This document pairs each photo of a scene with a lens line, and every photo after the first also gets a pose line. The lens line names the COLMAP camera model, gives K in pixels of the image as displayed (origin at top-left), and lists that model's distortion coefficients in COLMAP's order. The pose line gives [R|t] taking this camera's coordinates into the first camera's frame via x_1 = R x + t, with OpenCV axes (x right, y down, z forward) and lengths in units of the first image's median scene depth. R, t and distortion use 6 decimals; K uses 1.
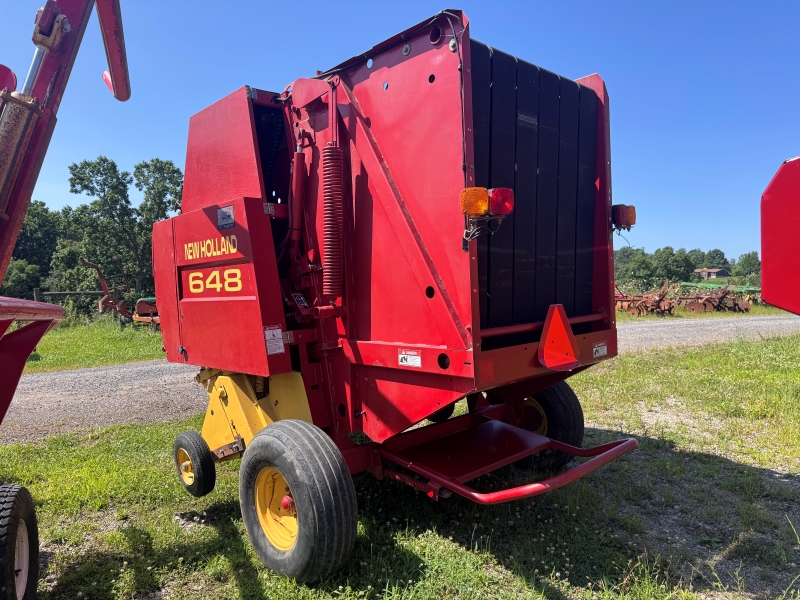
lens RADIAL K [[566.8, 0, 397.8], [0, 566.8, 298.3], [0, 0, 1]] dist [0.060107, -0.078609]
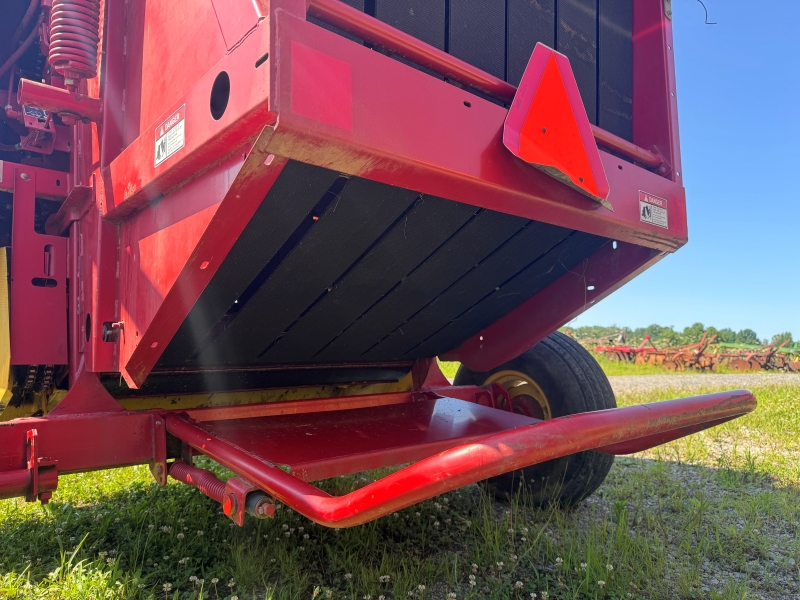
lens RADIAL K [[566.8, 0, 402.1], [0, 566.8, 303.0], [0, 0, 1]] dist [0.060107, -0.078609]
pose [[0.999085, 0.022480, -0.036392, 0.031068], [-0.026634, 0.992654, -0.118017, 0.040986], [0.033472, 0.118878, 0.992345, 0.099649]]
